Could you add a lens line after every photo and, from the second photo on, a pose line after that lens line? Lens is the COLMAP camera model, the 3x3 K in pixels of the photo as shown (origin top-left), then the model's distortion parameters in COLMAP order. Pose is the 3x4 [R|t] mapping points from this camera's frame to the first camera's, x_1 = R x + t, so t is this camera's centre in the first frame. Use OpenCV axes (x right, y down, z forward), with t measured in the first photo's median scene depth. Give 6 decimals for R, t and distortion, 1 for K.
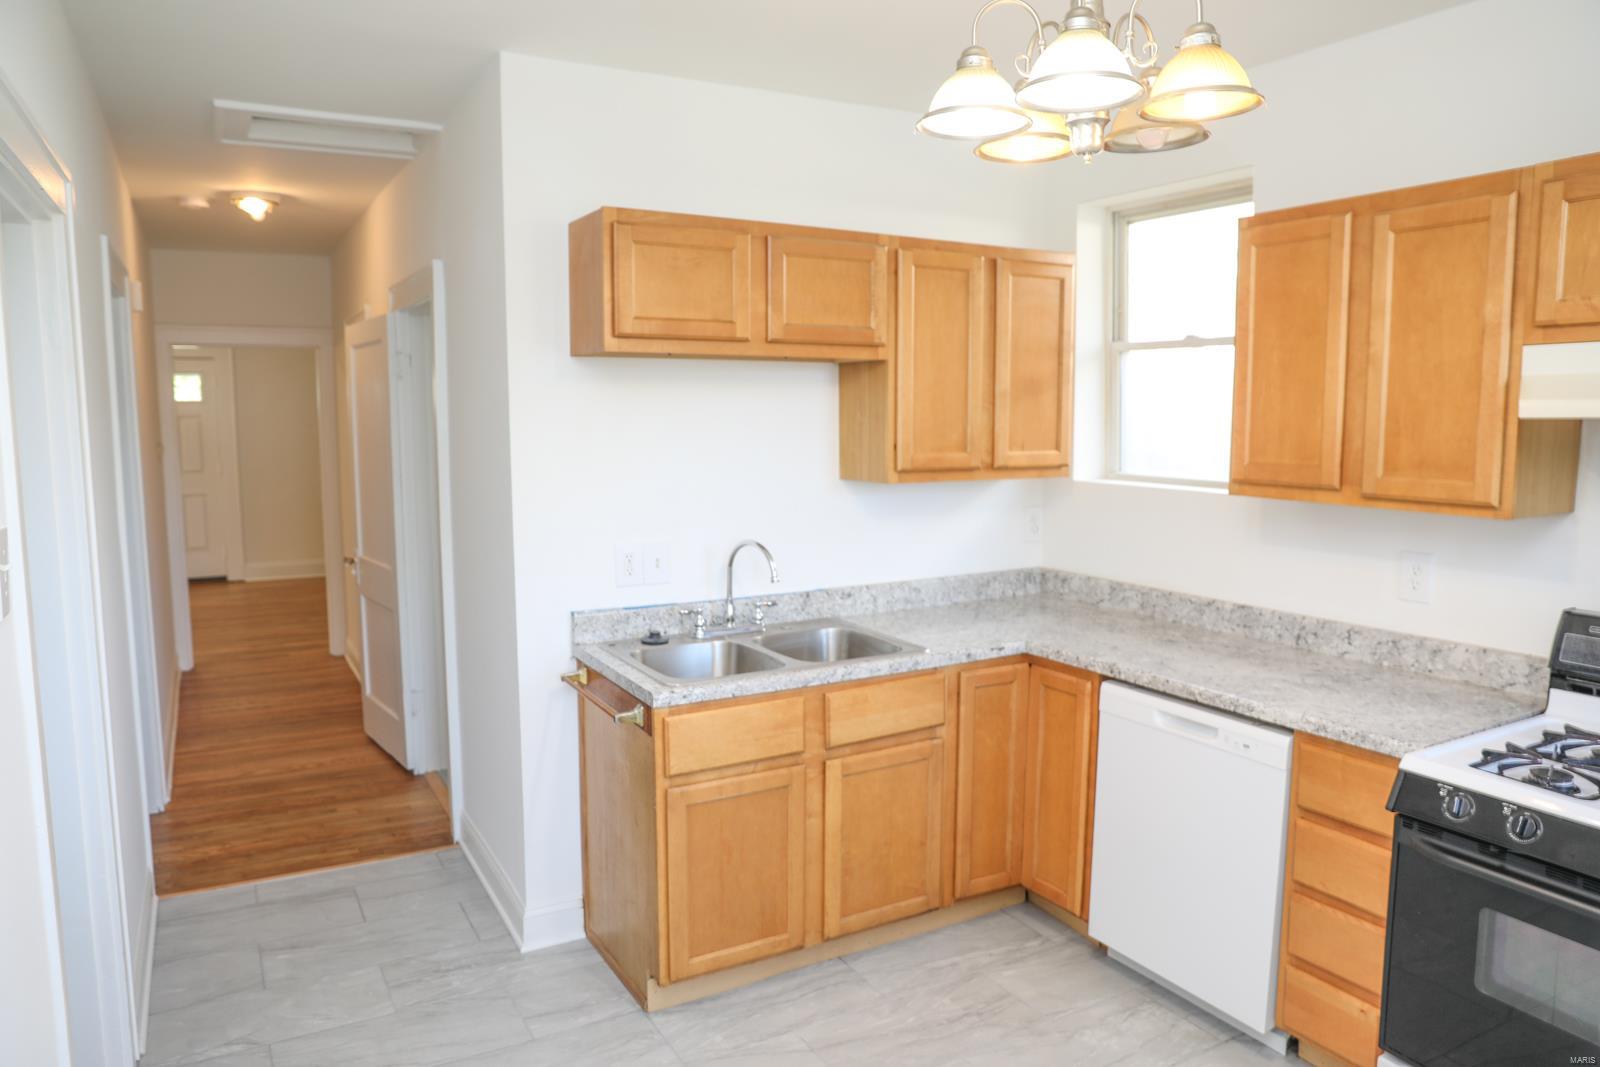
lens RADIAL K [[1129.8, 0, 793.6], [0, 1129.8, 534.9], [0, 0, 1]] dist [-0.087059, 0.071281]
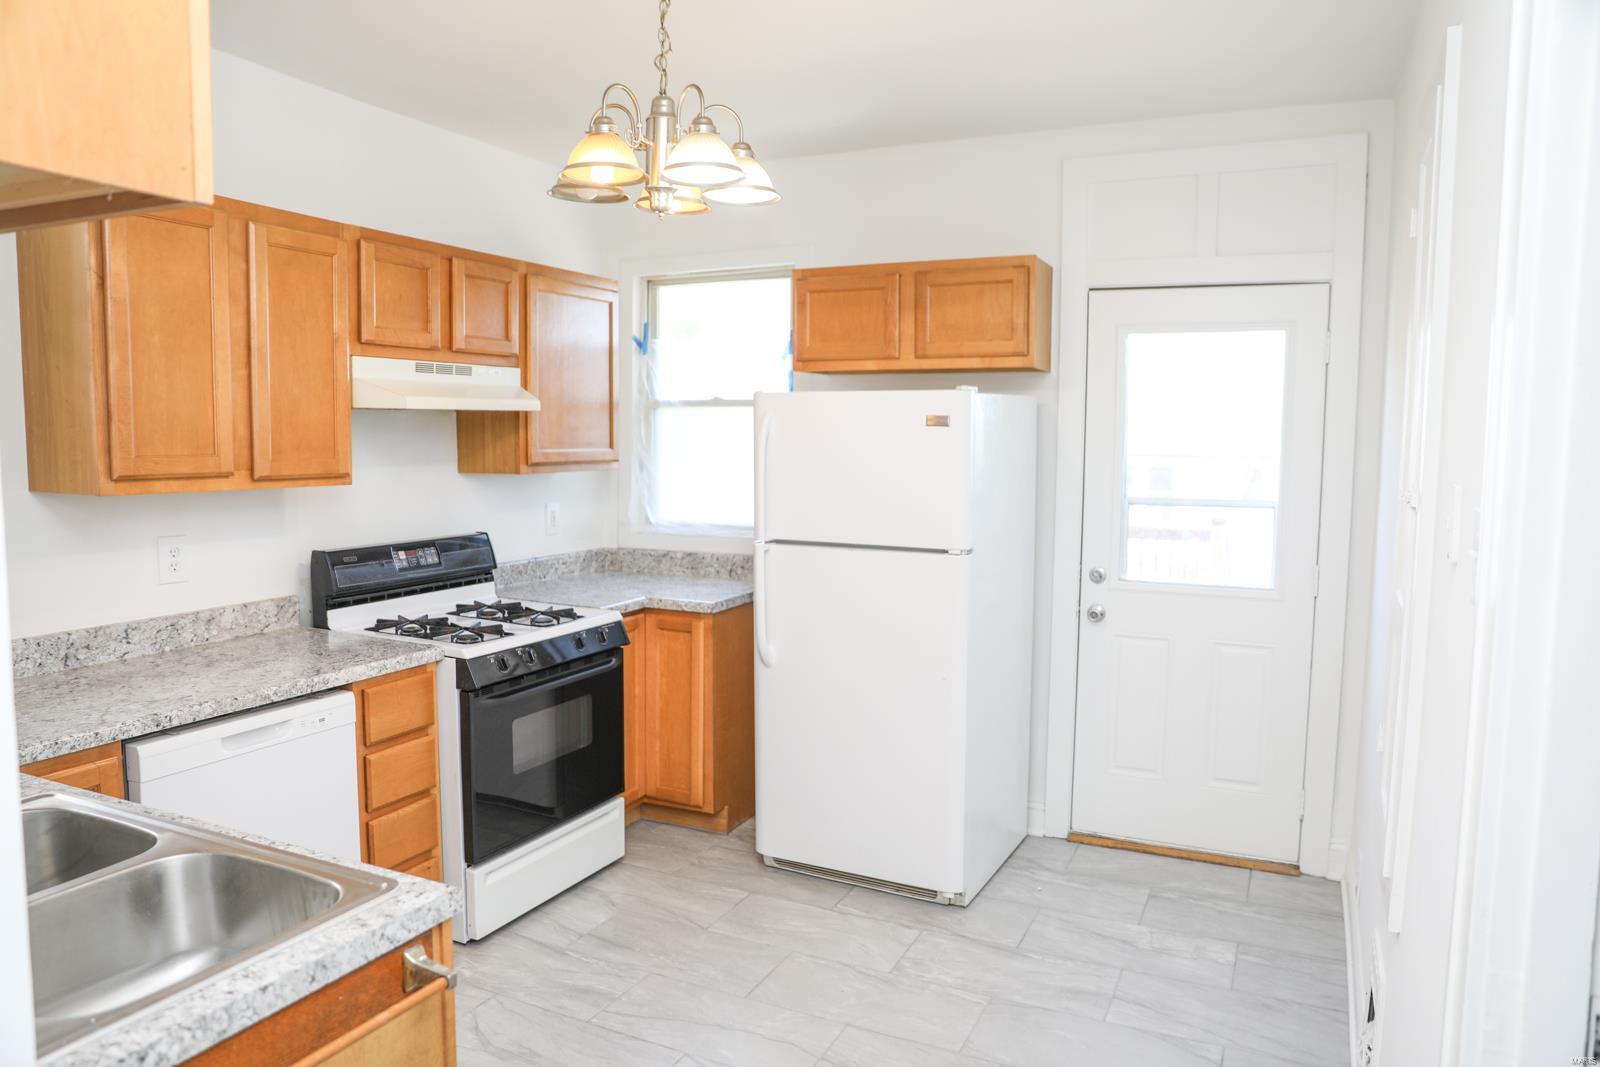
lens RADIAL K [[1129.8, 0, 796.3], [0, 1129.8, 530.4], [0, 0, 1]] dist [-0.087059, 0.071281]
pose [[-0.578640, -0.073670, 0.812249, -0.657474], [0.086566, 0.984739, 0.150983, -0.100503], [-0.810976, 0.157678, -0.563432, 1.142173]]
